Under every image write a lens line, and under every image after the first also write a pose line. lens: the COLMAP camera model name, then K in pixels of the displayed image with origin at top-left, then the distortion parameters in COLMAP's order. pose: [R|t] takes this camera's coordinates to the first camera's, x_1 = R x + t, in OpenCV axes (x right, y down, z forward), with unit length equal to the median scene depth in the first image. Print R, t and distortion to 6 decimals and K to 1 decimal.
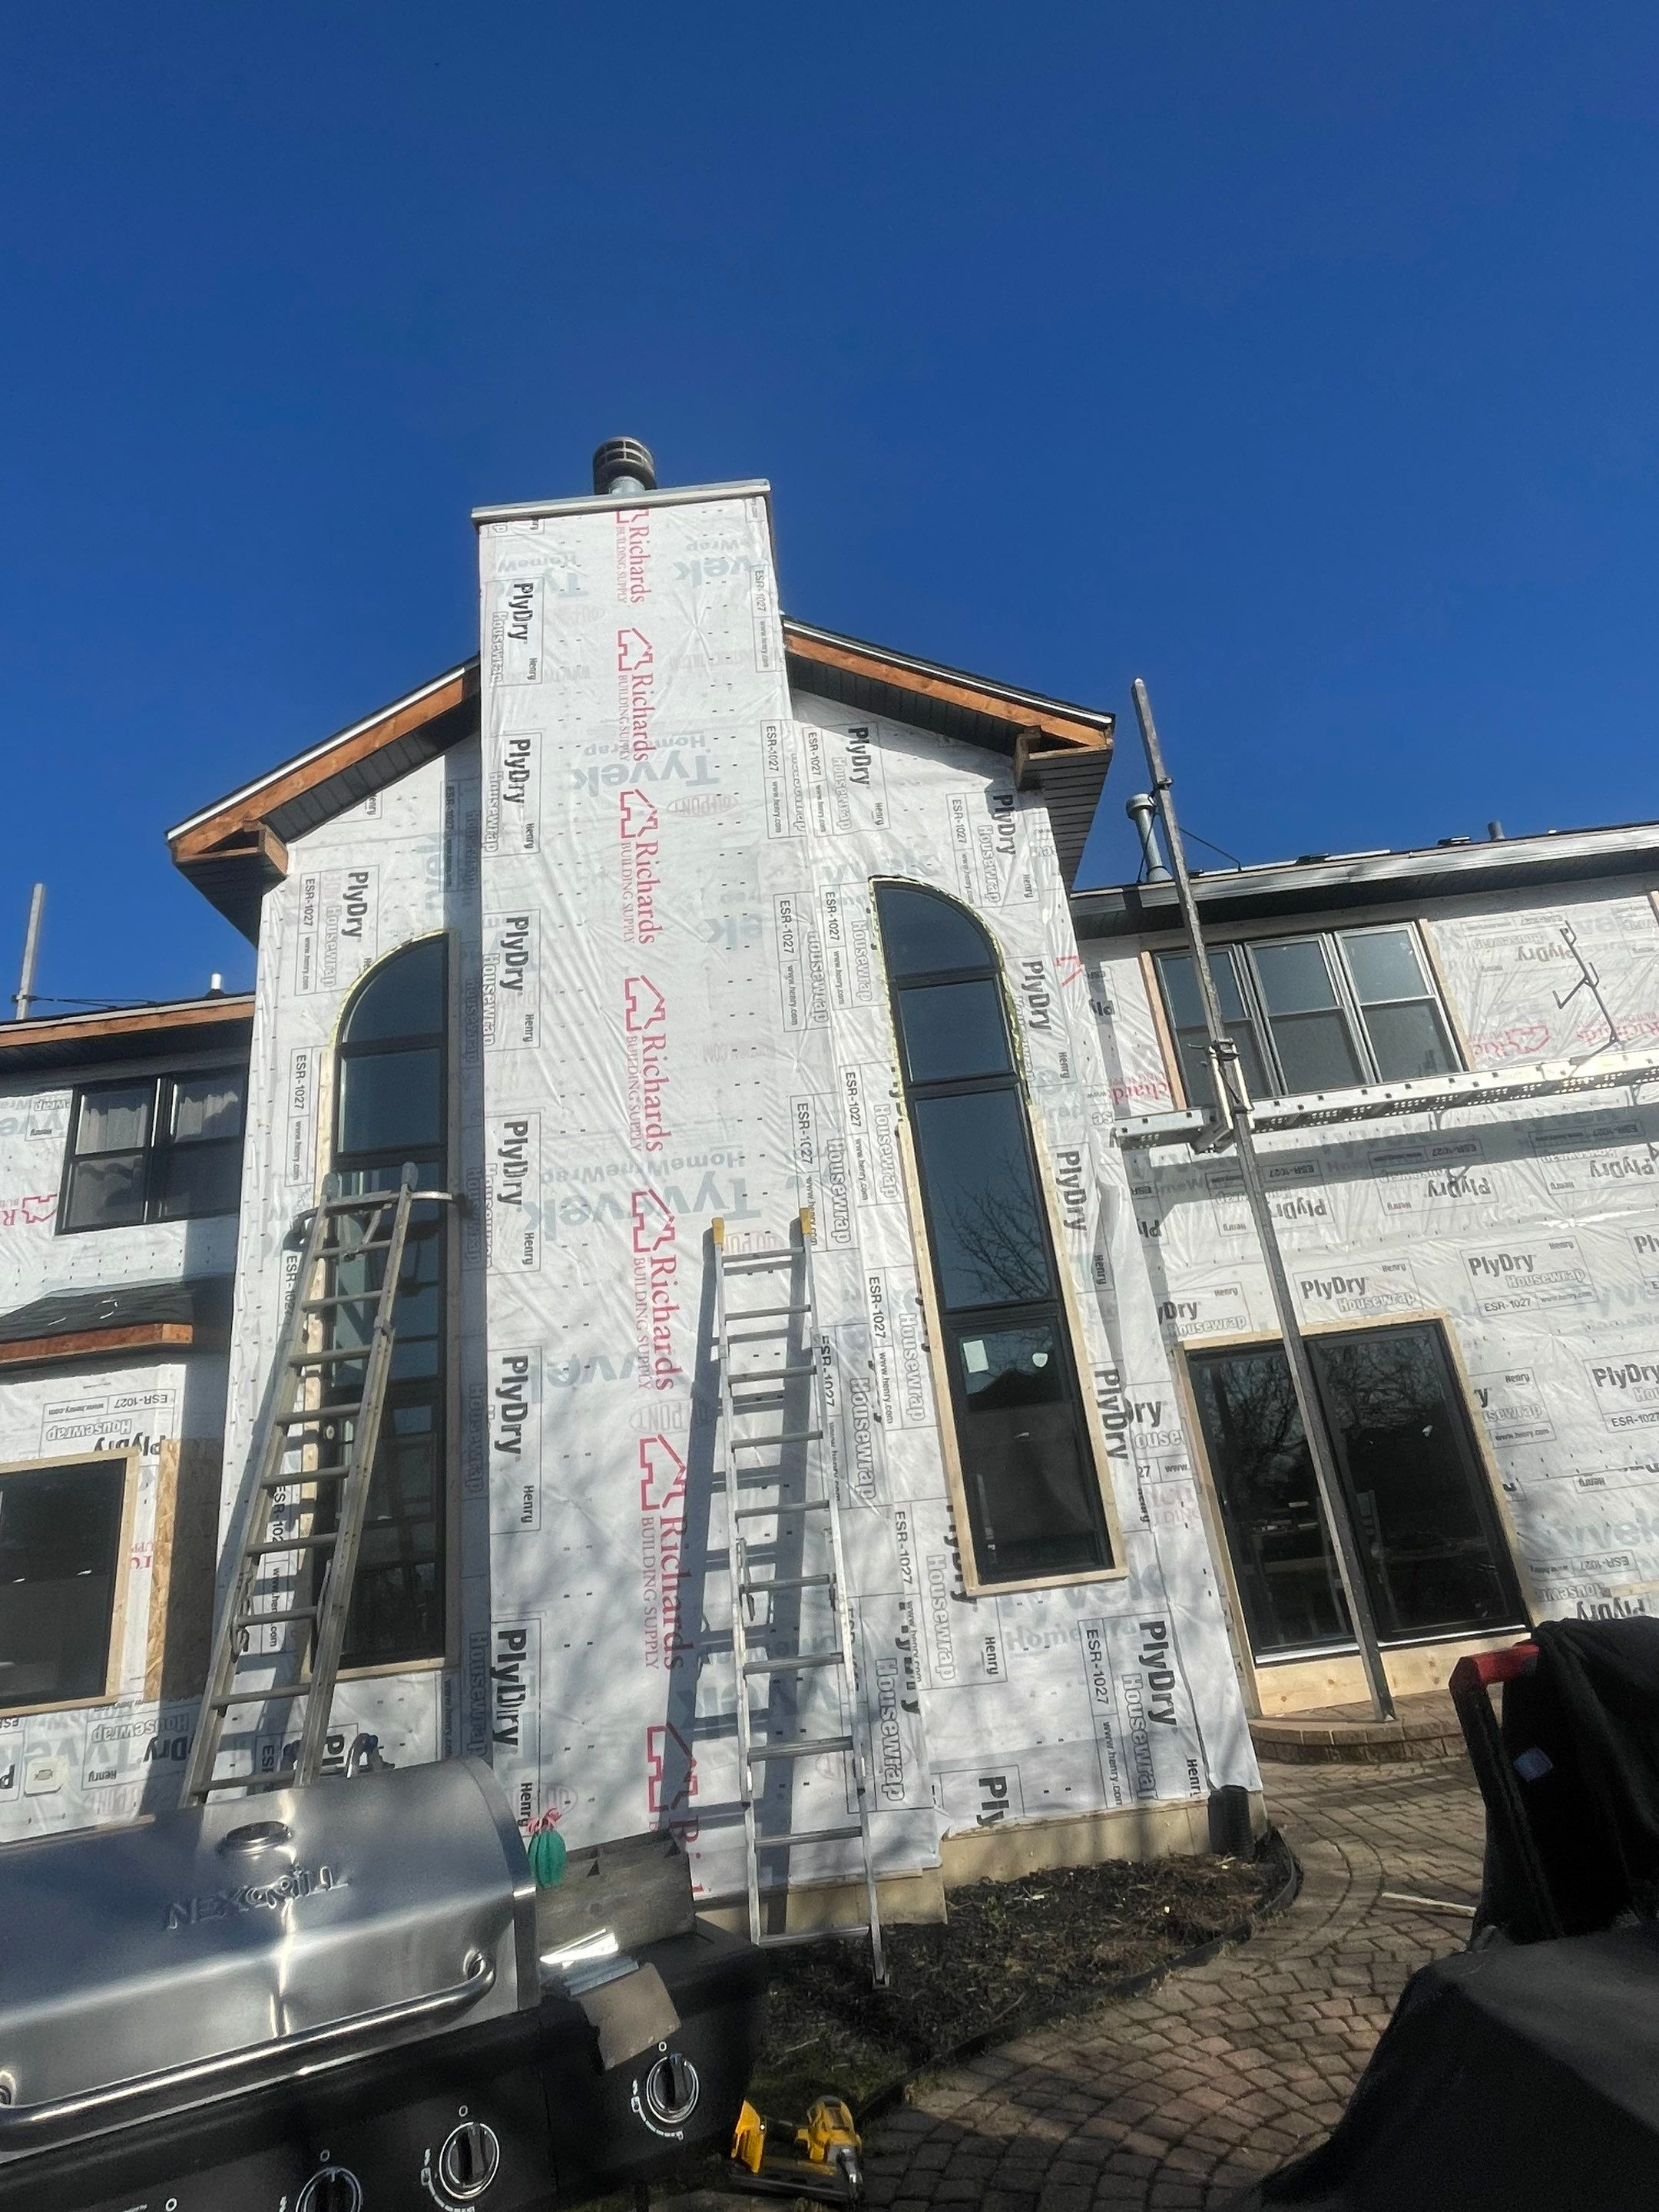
lens RADIAL K [[1198.4, 0, 829.5], [0, 1198.4, 1106.0], [0, 0, 1]] dist [-0.003567, 0.000578]
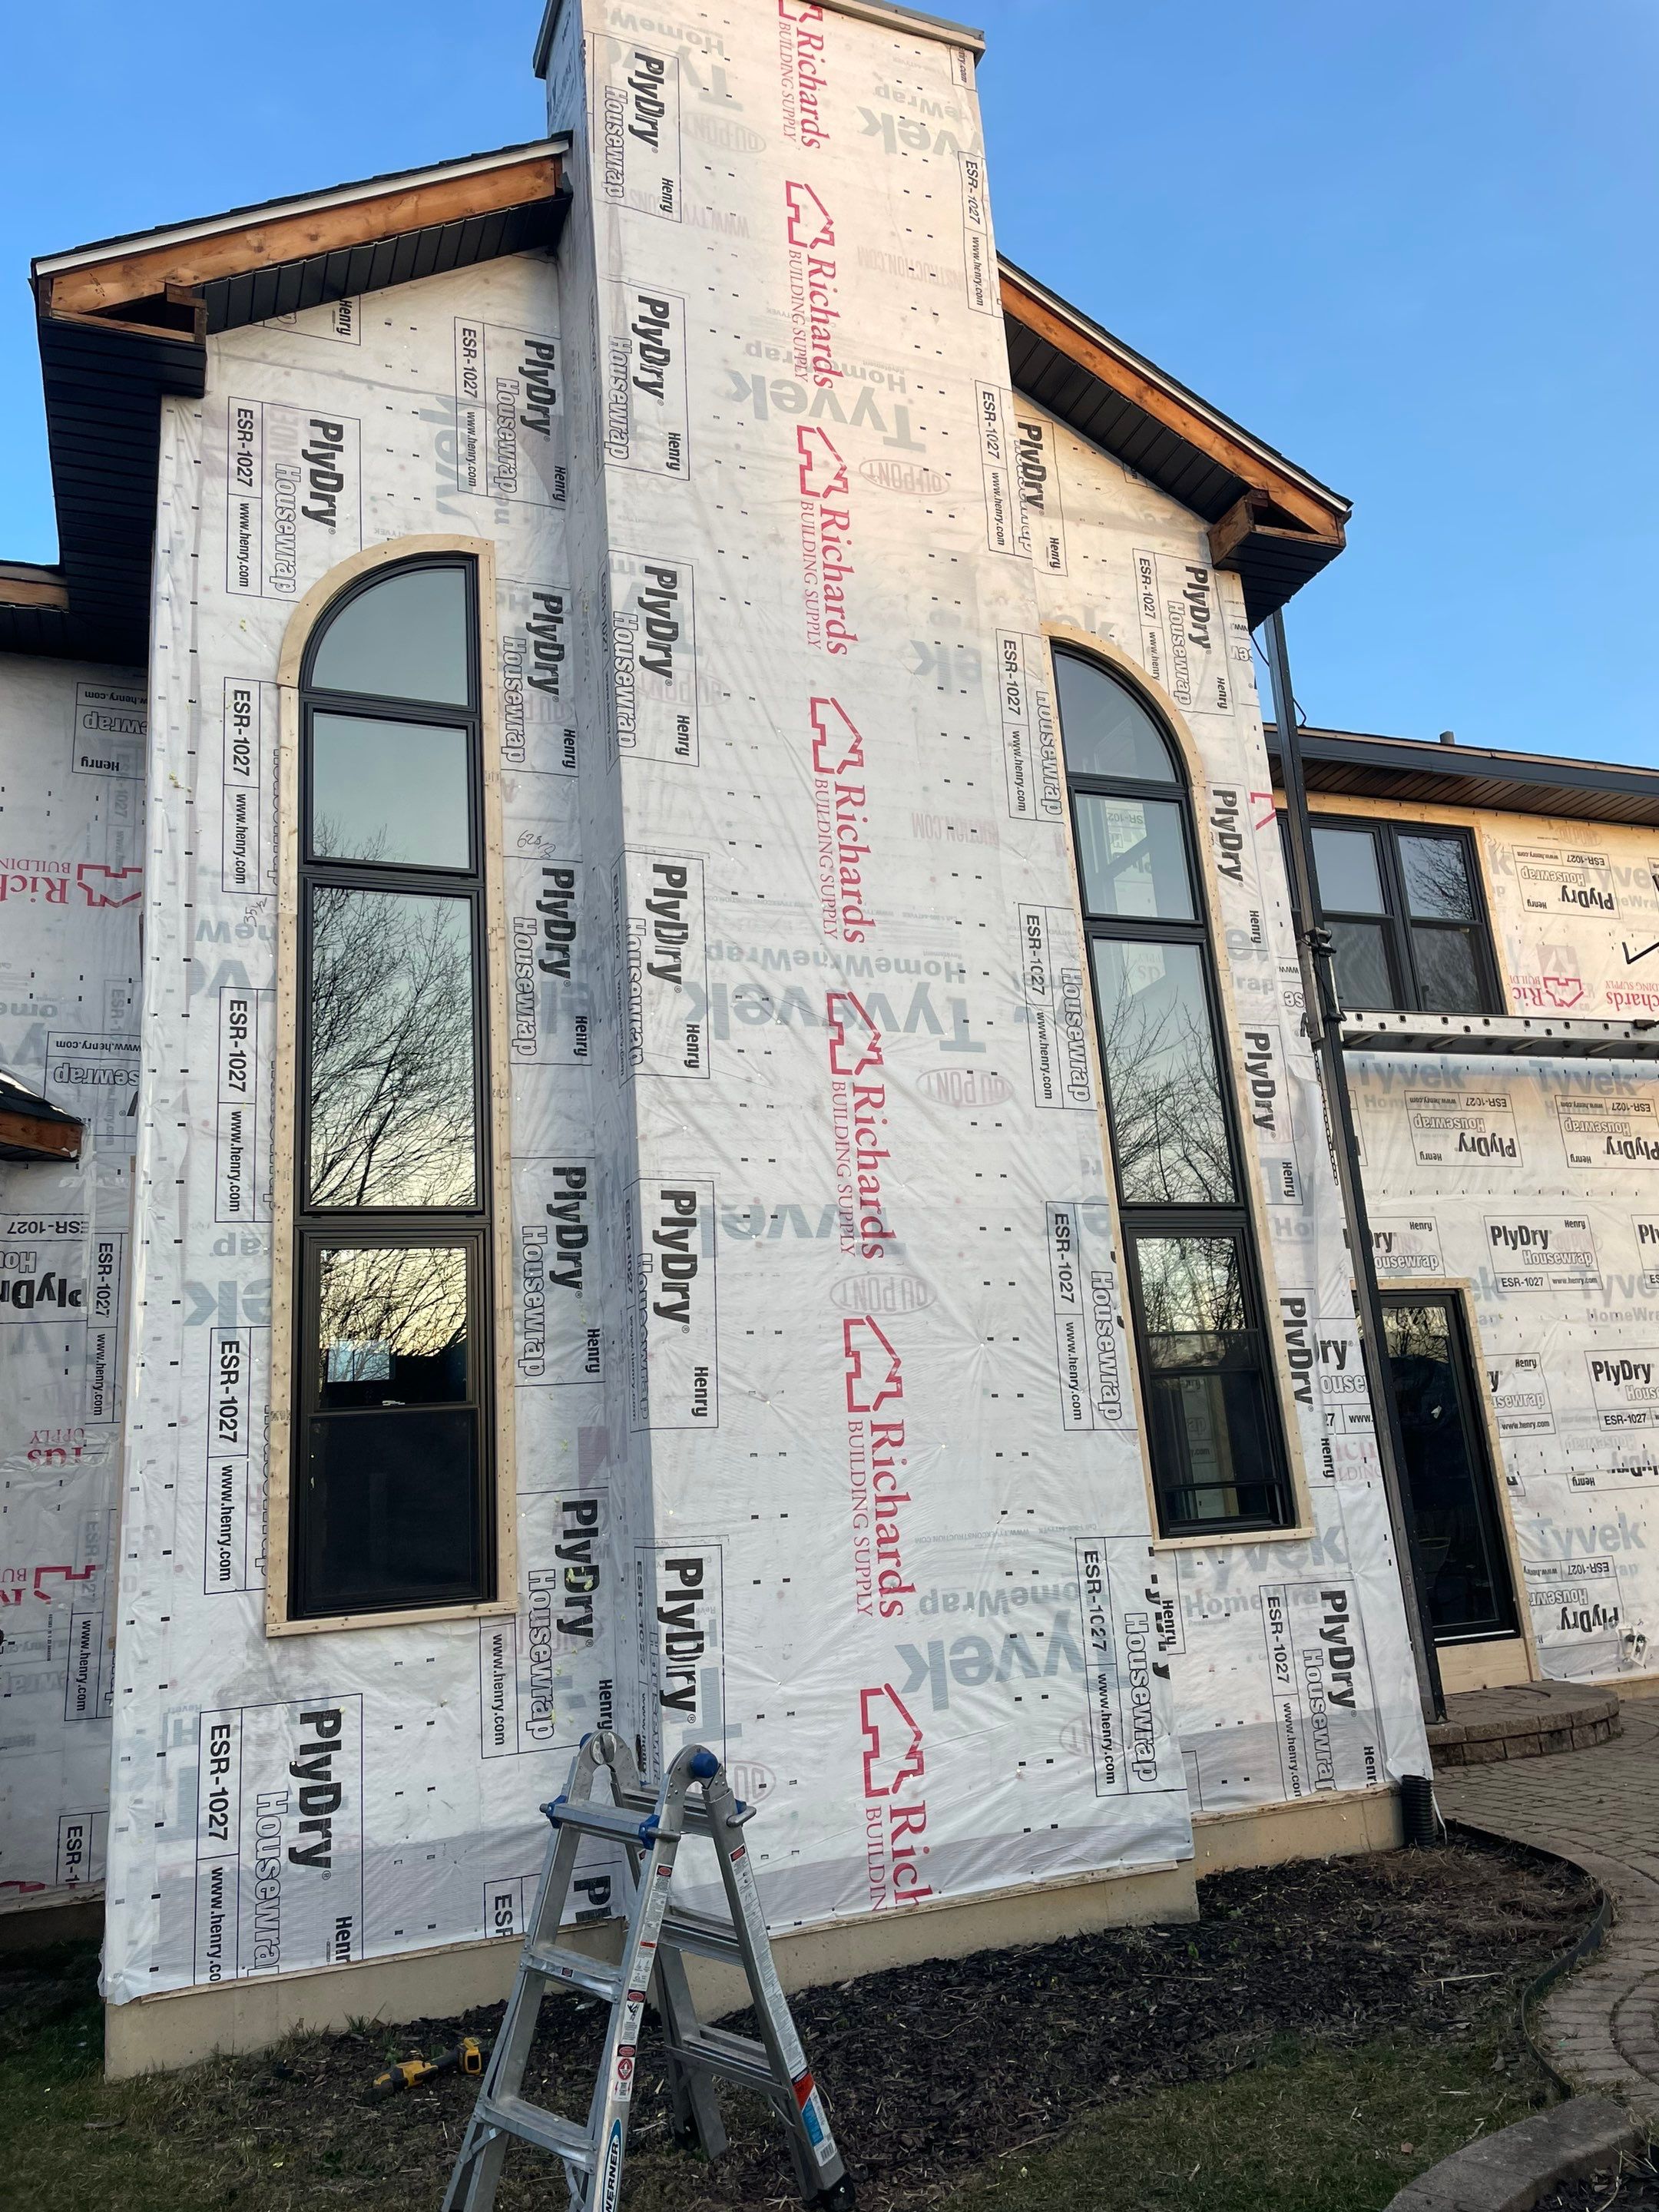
lens RADIAL K [[1658.6, 0, 825.3], [0, 1658.6, 1093.9], [0, 0, 1]] dist [0.104305, -0.137066]
pose [[0.919301, 0.146031, 0.365461, -0.512161], [-0.172029, 0.984303, 0.039423, 0.090381], [-0.353967, -0.099111, 0.929992, 0.046468]]
